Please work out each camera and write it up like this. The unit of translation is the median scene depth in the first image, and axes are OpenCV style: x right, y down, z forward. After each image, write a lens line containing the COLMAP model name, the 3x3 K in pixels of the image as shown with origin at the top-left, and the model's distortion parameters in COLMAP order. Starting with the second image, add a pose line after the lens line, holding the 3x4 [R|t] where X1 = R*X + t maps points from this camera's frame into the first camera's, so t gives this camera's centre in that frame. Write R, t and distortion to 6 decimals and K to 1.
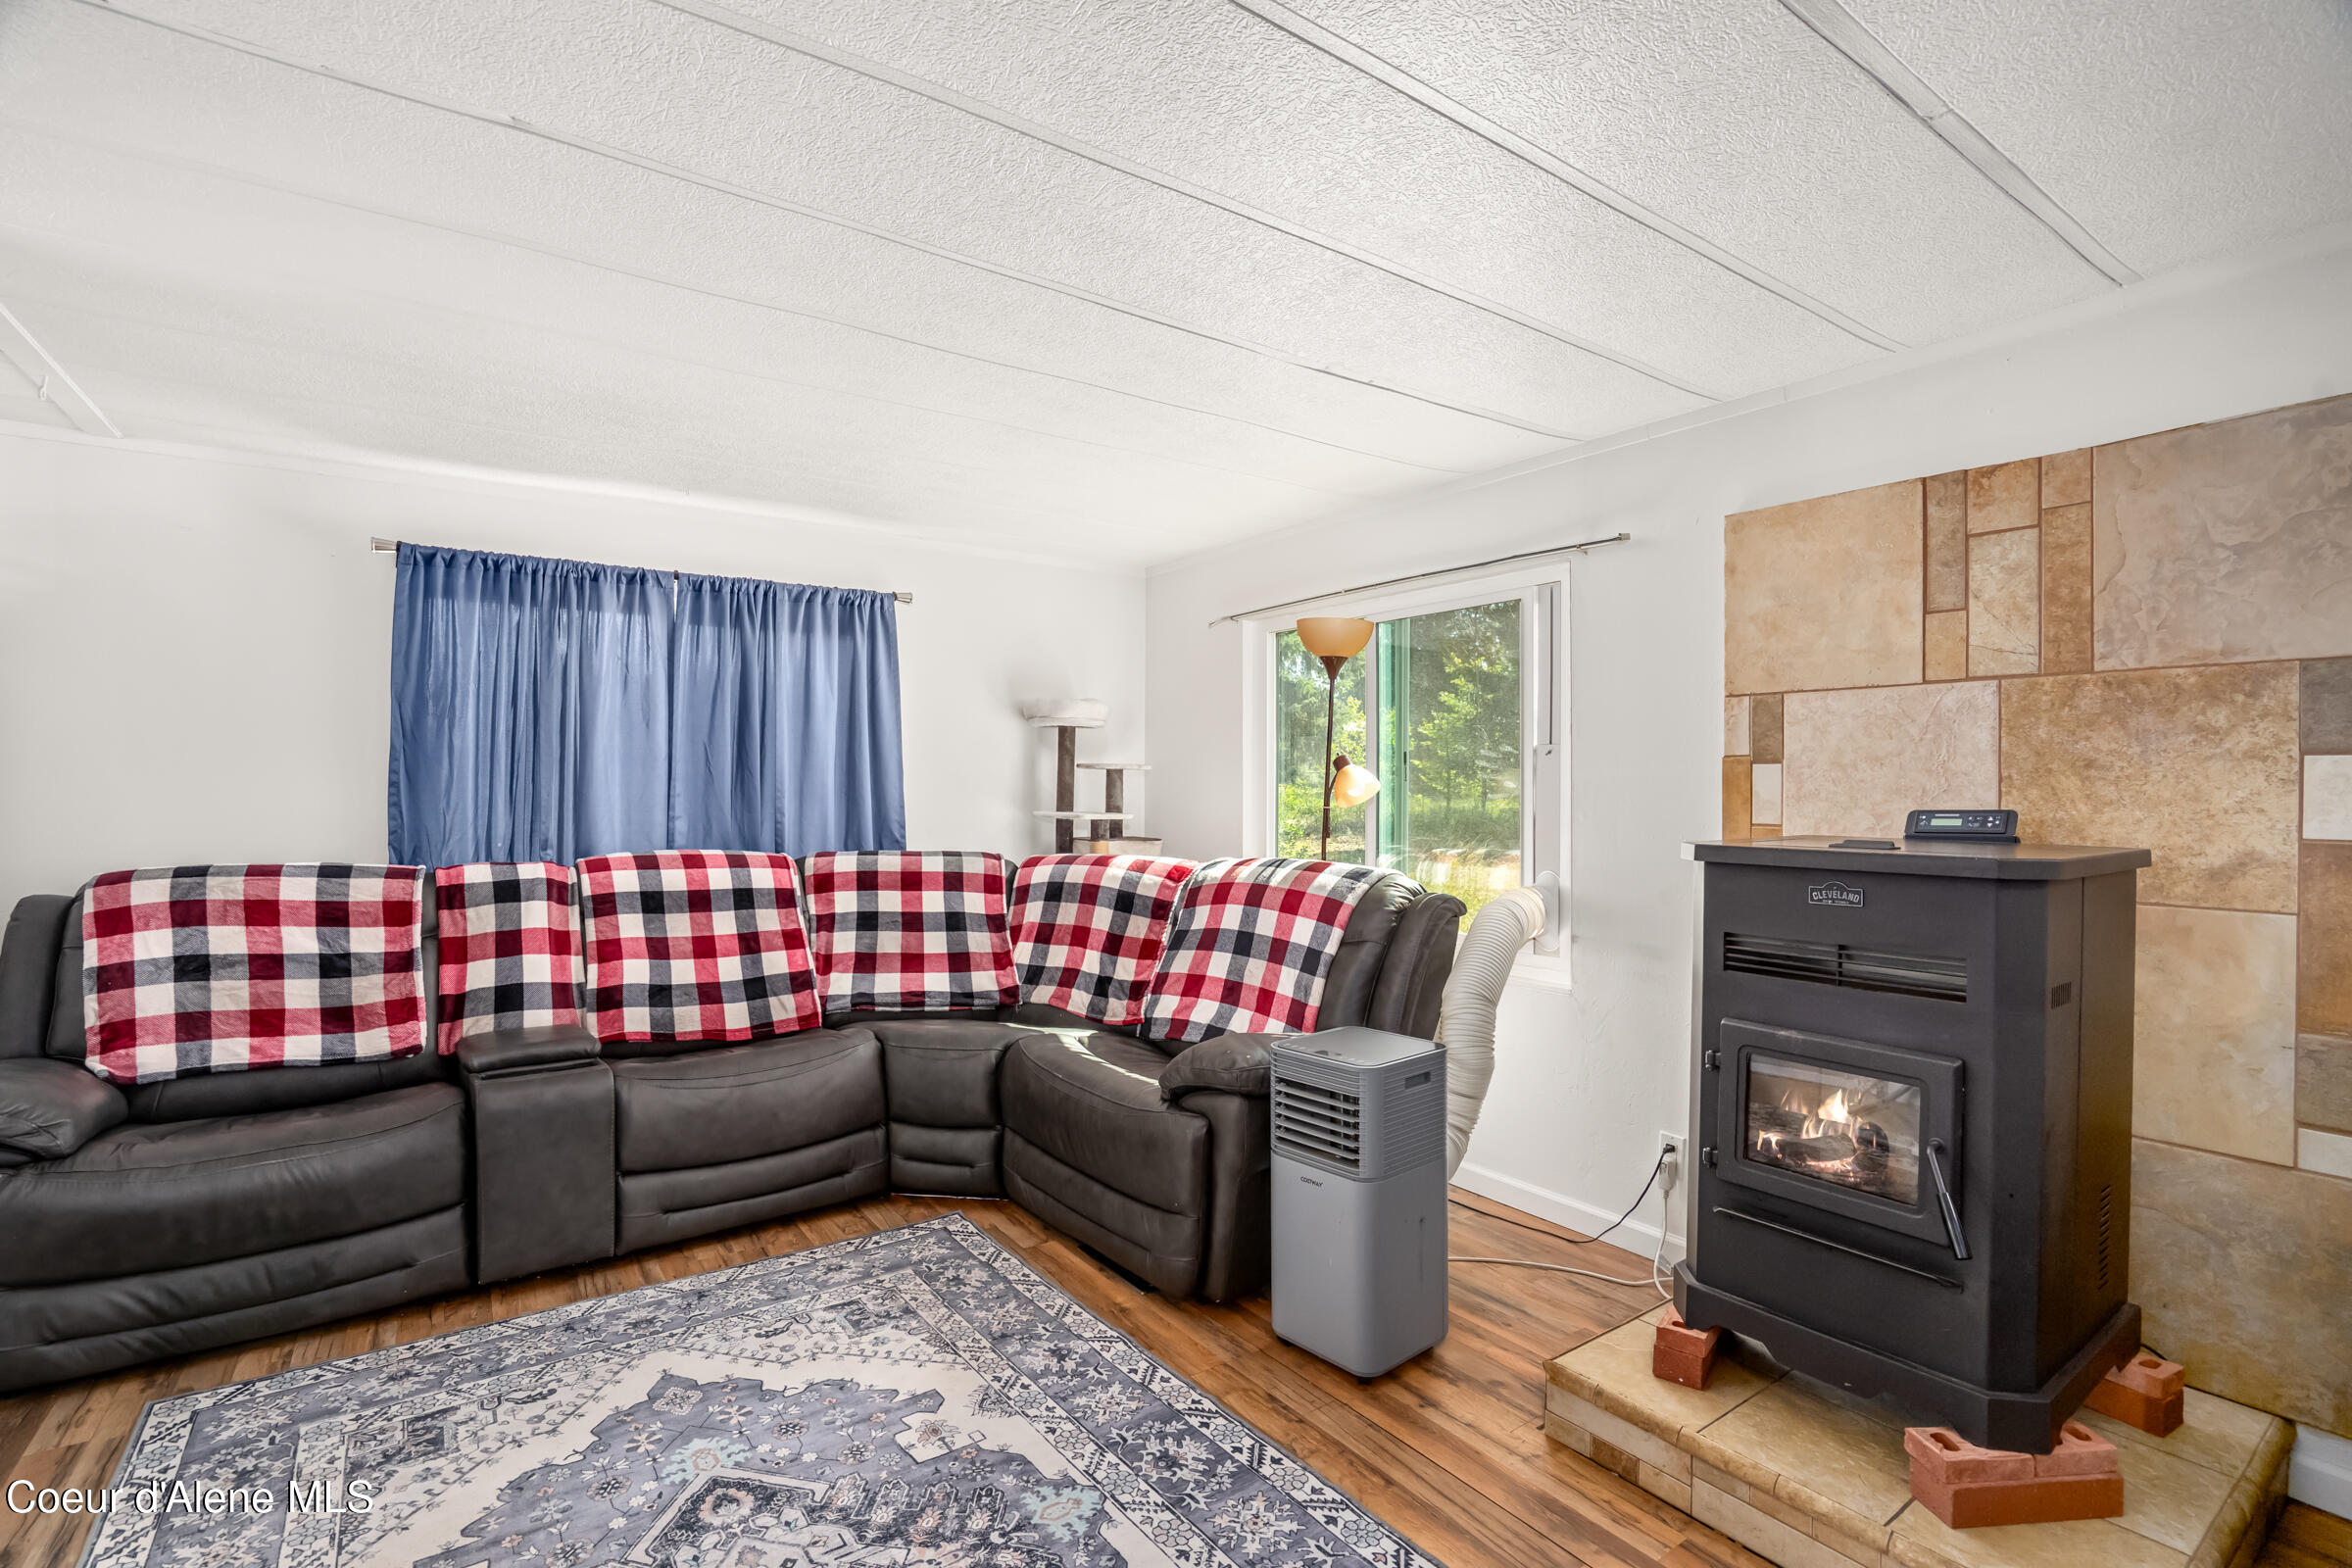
lens RADIAL K [[1091.6, 0, 1164.3], [0, 1091.6, 794.1], [0, 0, 1]] dist [-0.074415, 0.035250]
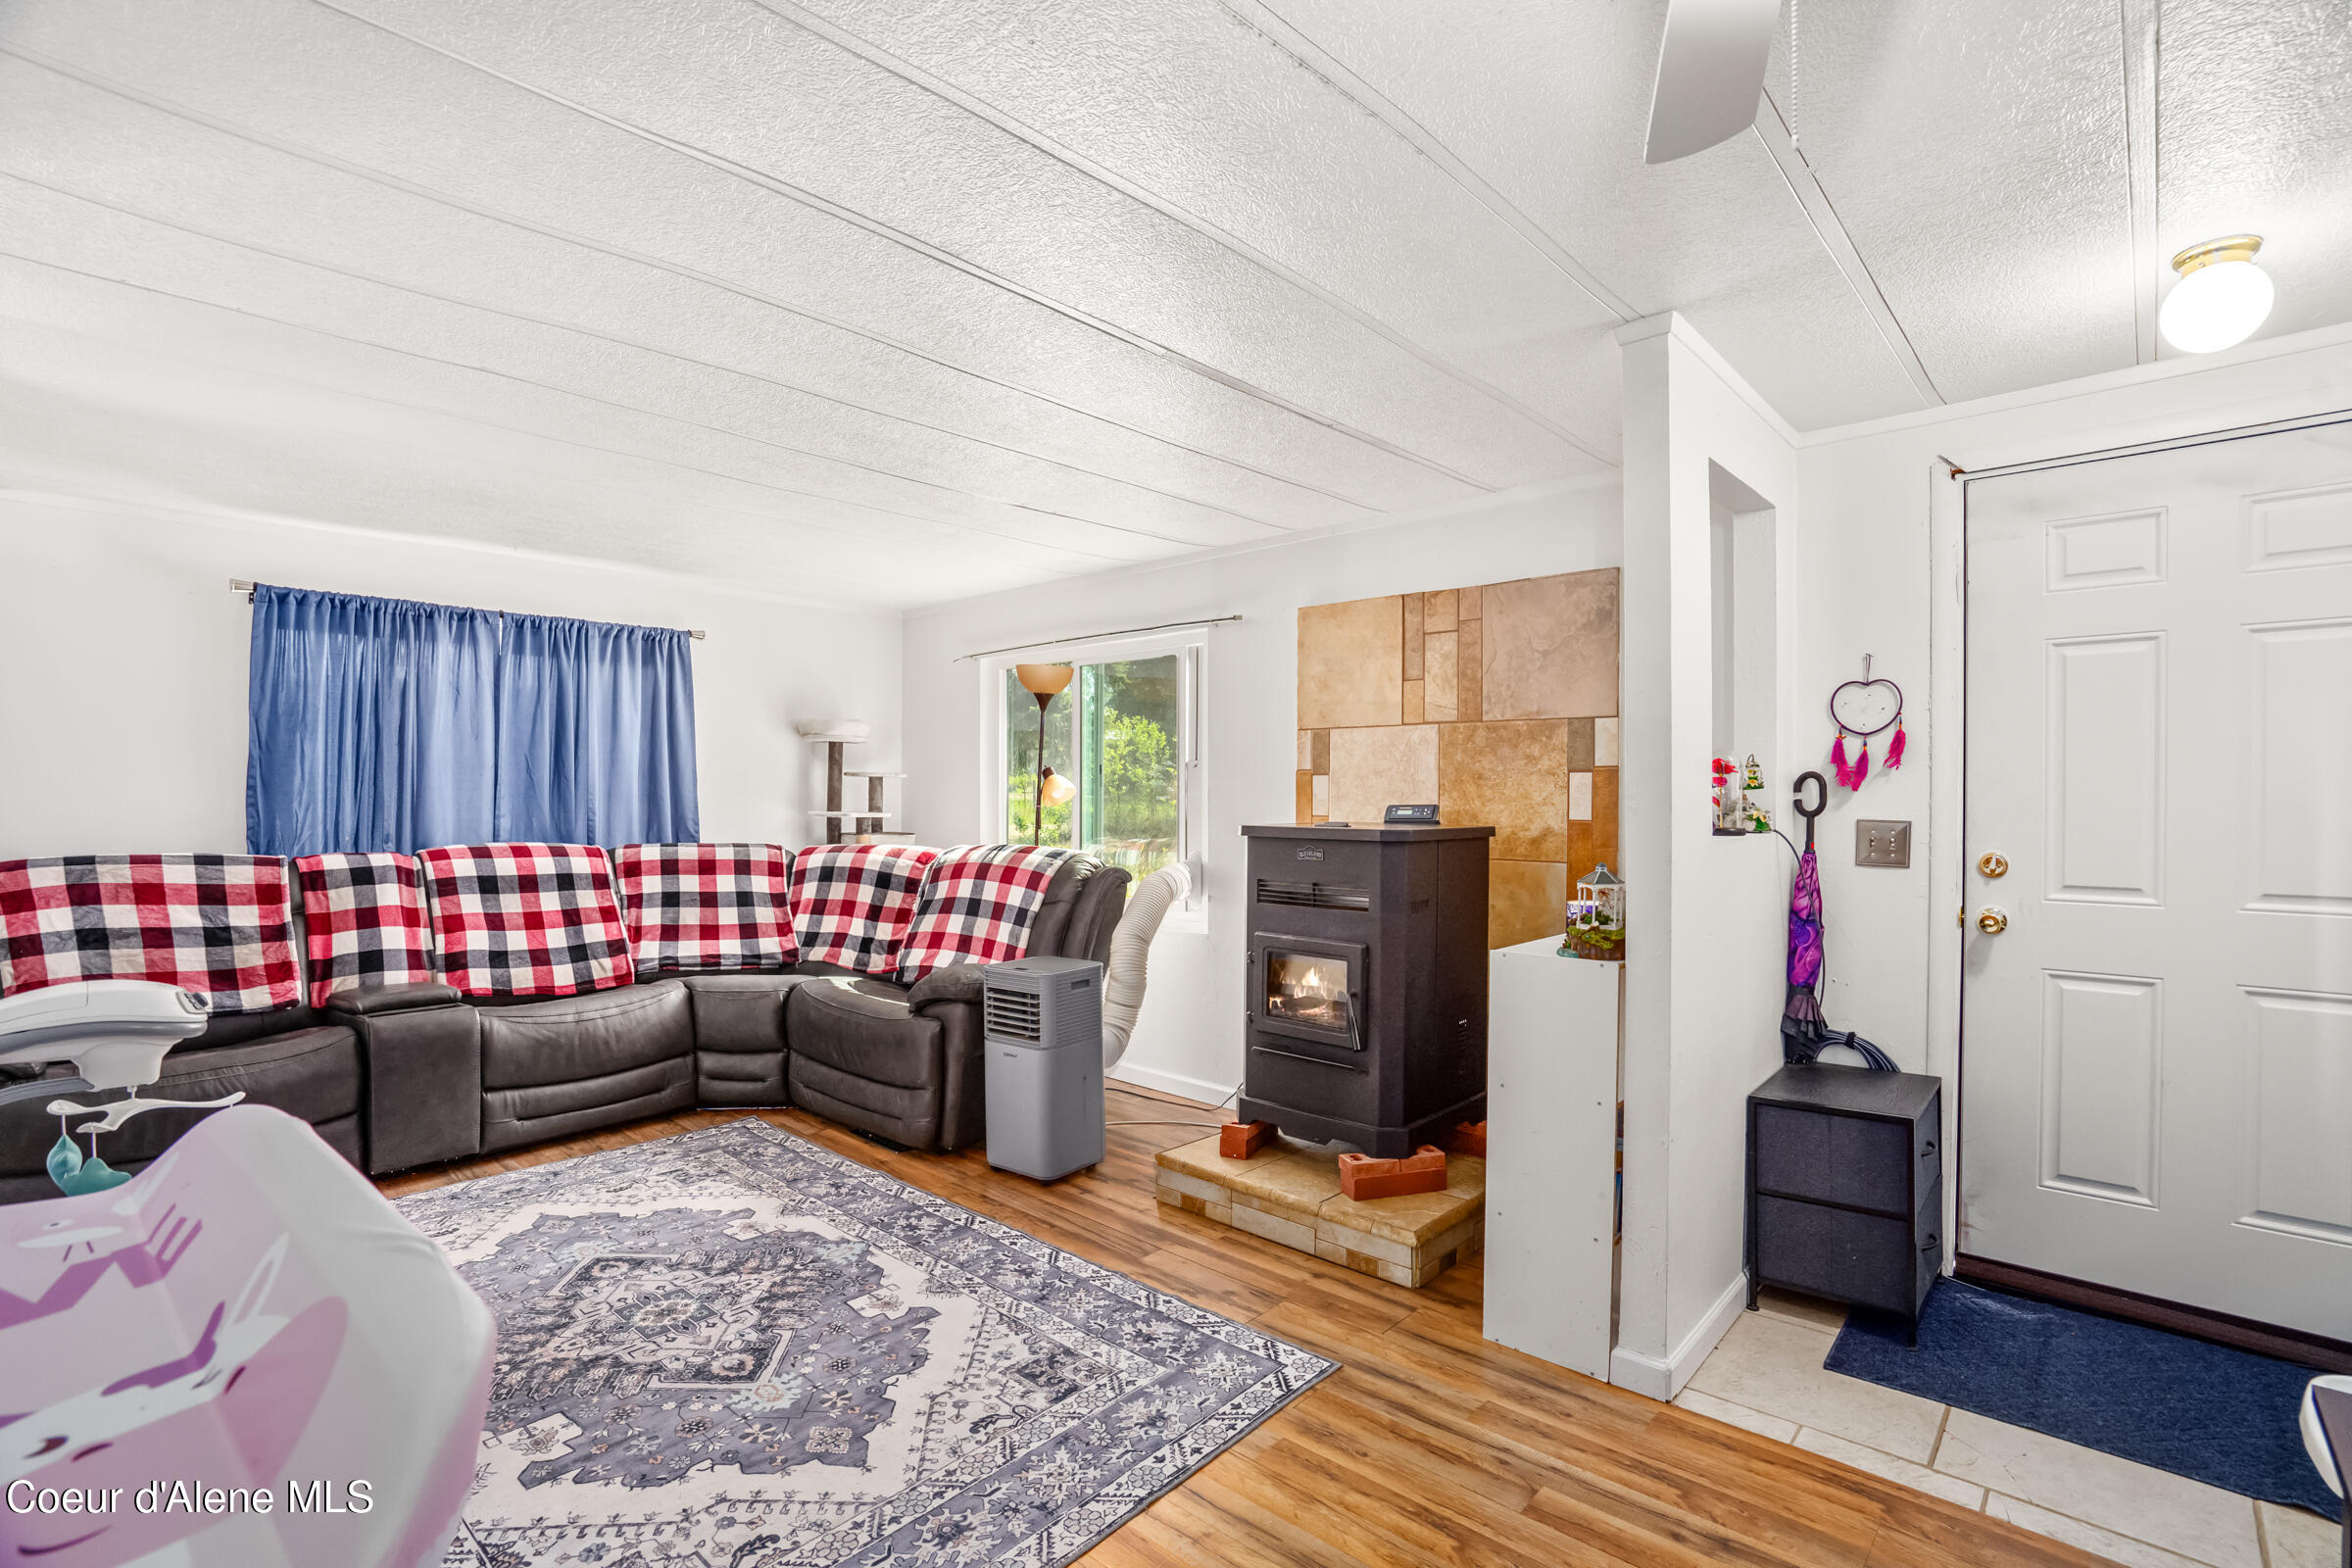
lens RADIAL K [[1091.0, 0, 1171.0], [0, 1091.0, 815.8], [0, 0, 1]] dist [-0.061508, 0.023543]
pose [[0.976752, -0.002891, 0.214354, 0.026041], [0.000132, 0.999917, 0.012884, 0.007857], [-0.214373, -0.012557, 0.976671, -0.410664]]
